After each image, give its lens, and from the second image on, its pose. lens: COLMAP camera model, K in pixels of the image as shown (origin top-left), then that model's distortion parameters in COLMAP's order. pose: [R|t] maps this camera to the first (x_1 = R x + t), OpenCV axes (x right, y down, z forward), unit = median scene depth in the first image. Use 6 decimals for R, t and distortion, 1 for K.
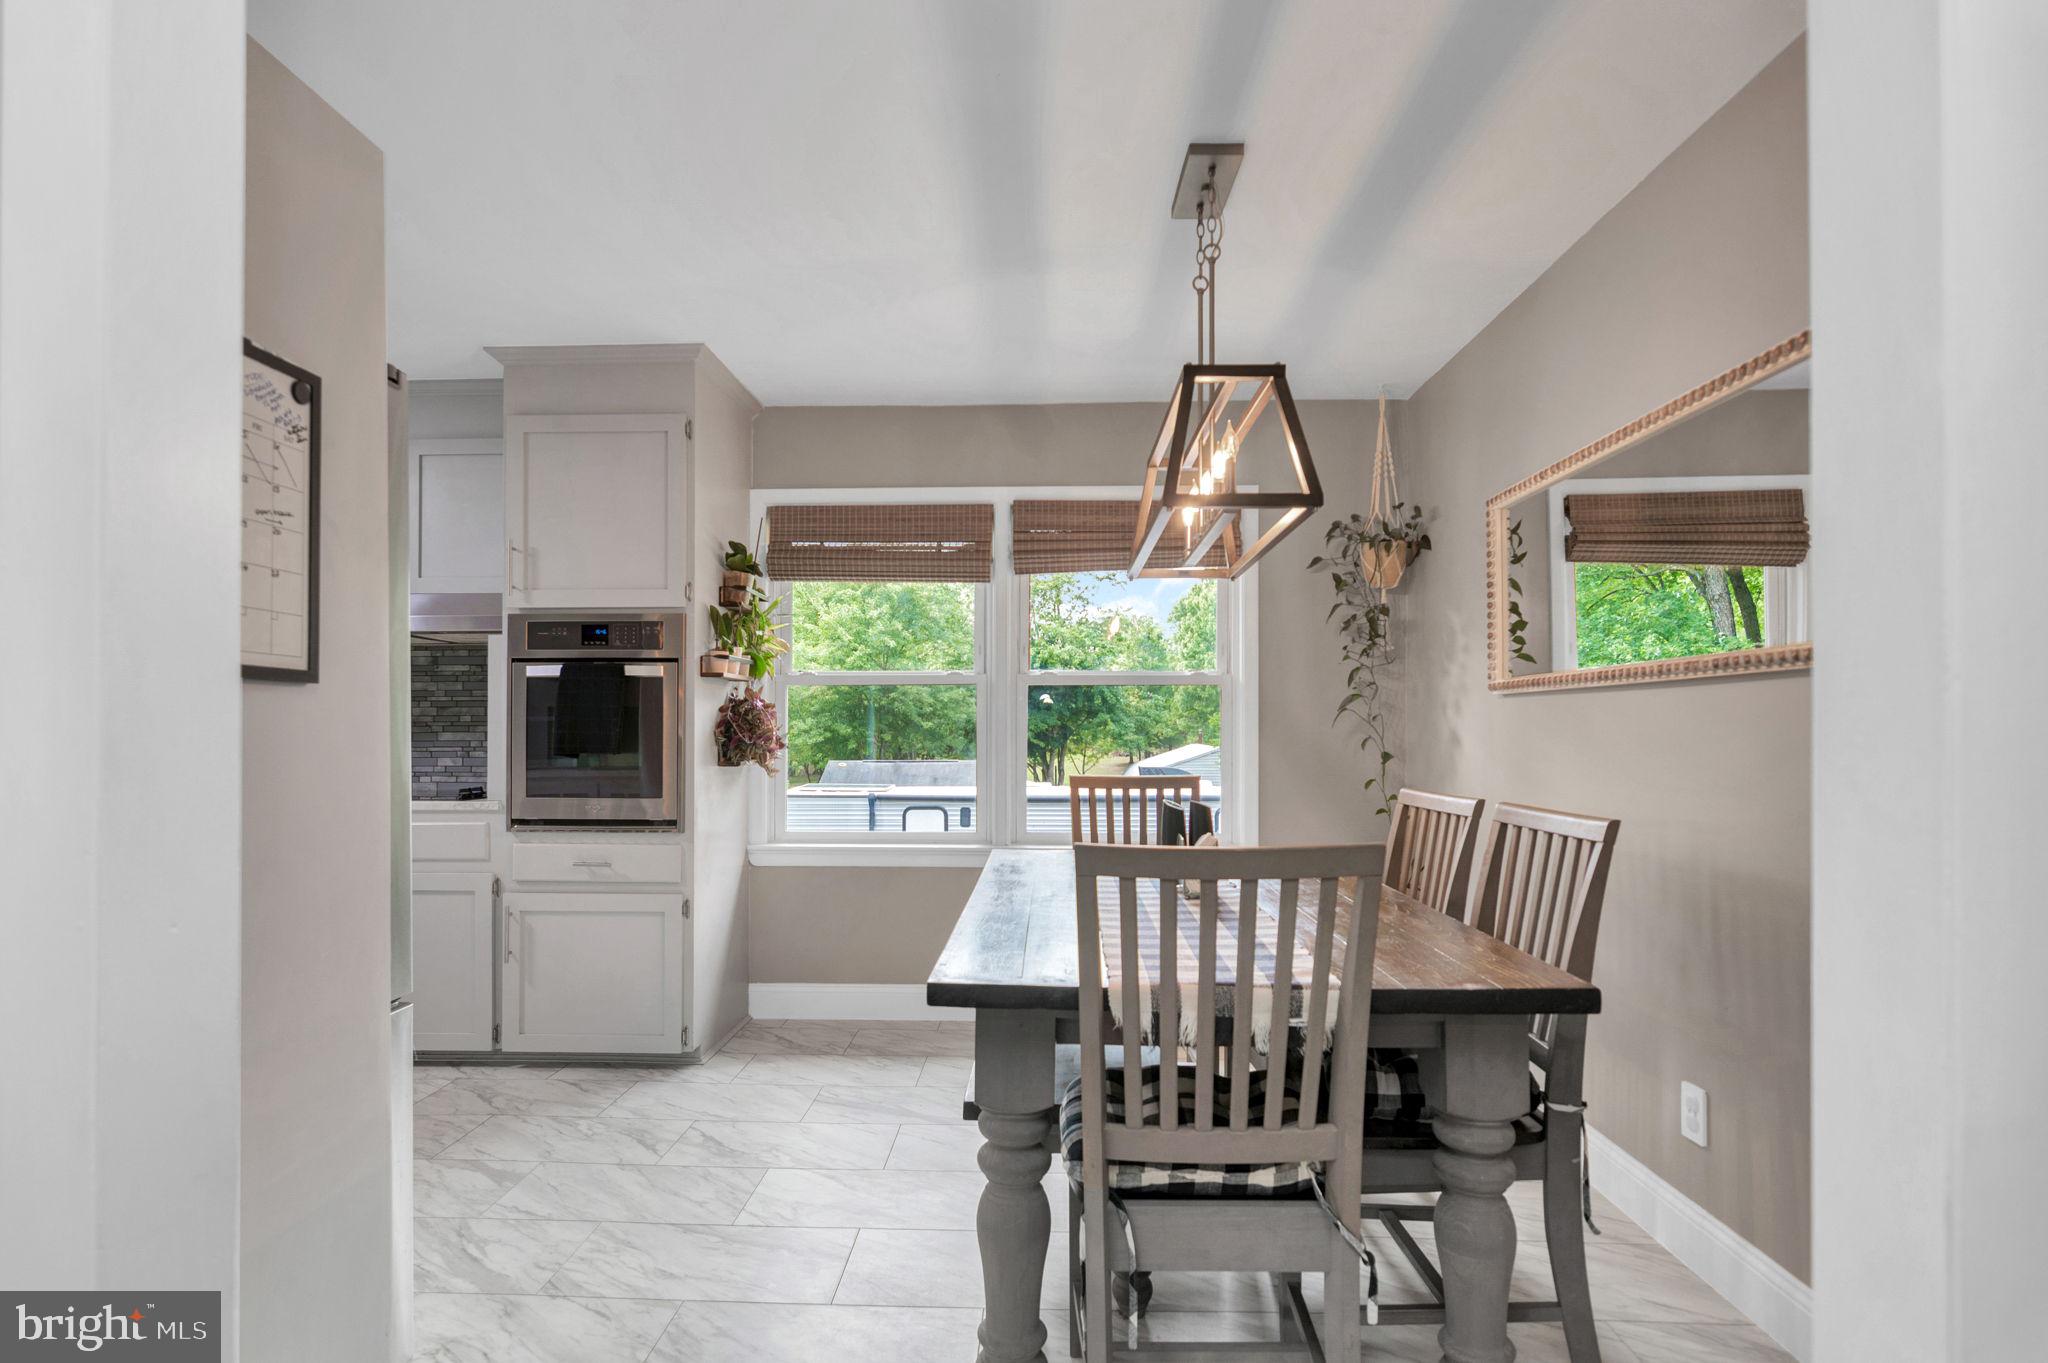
lens RADIAL K [[1004.6, 0, 1016.0], [0, 1004.6, 731.3], [0, 0, 1]] dist [0.000927, -0.000701]
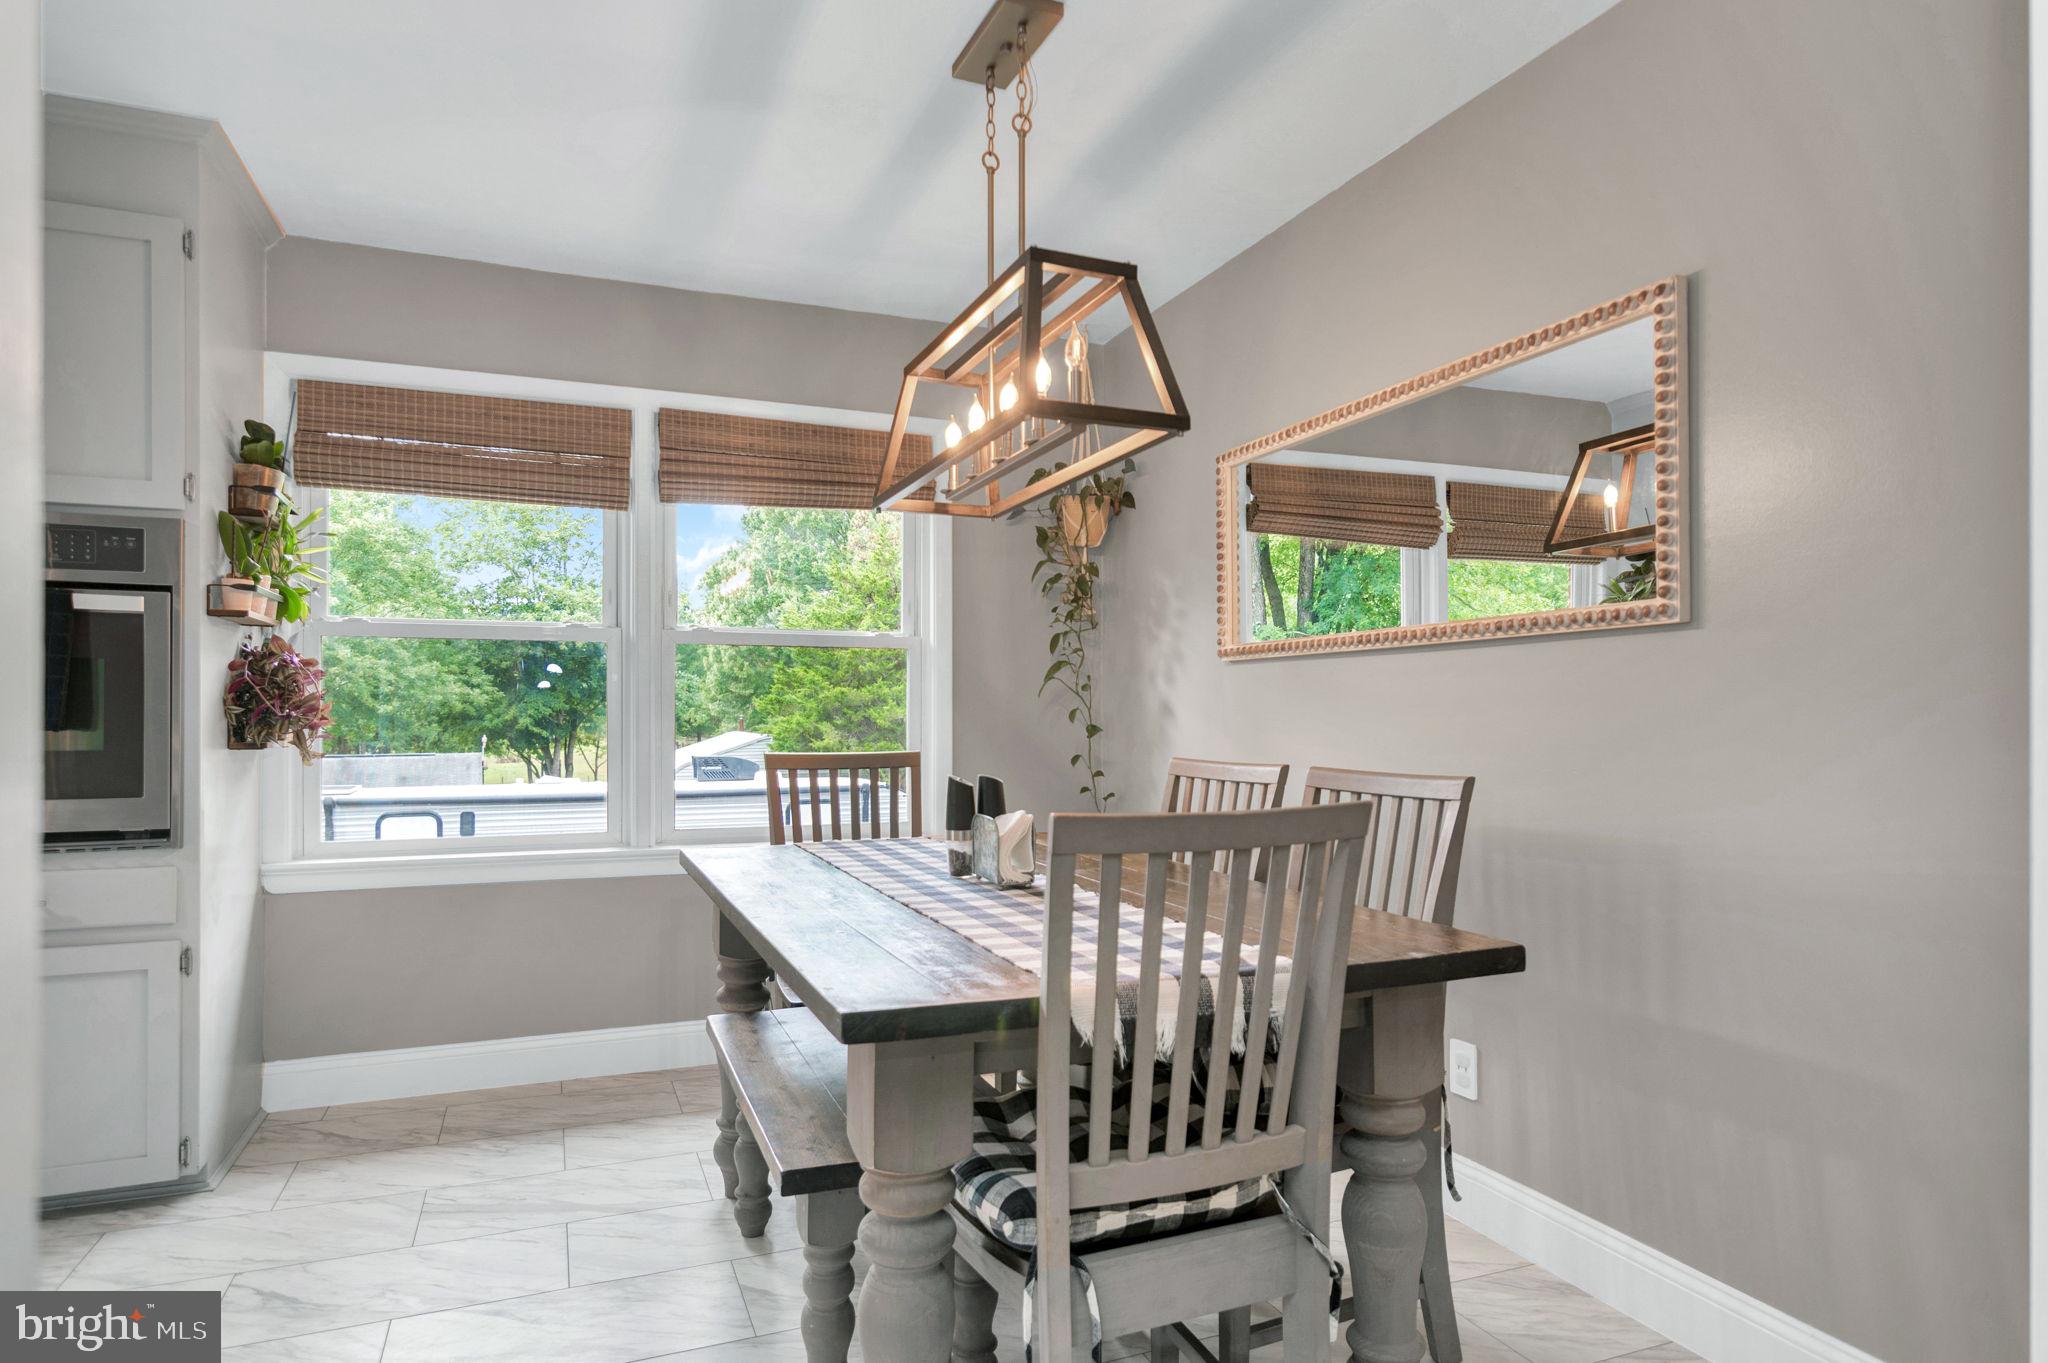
lens RADIAL K [[1146.9, 0, 1012.9], [0, 1146.9, 722.0], [0, 0, 1]] dist [0.000177, 0.005349]
pose [[0.914520, -0.003057, 0.404528, -0.131101], [0.001308, 0.999989, 0.004600, 0.014102], [-0.404538, -0.003678, 0.914514, 0.076783]]
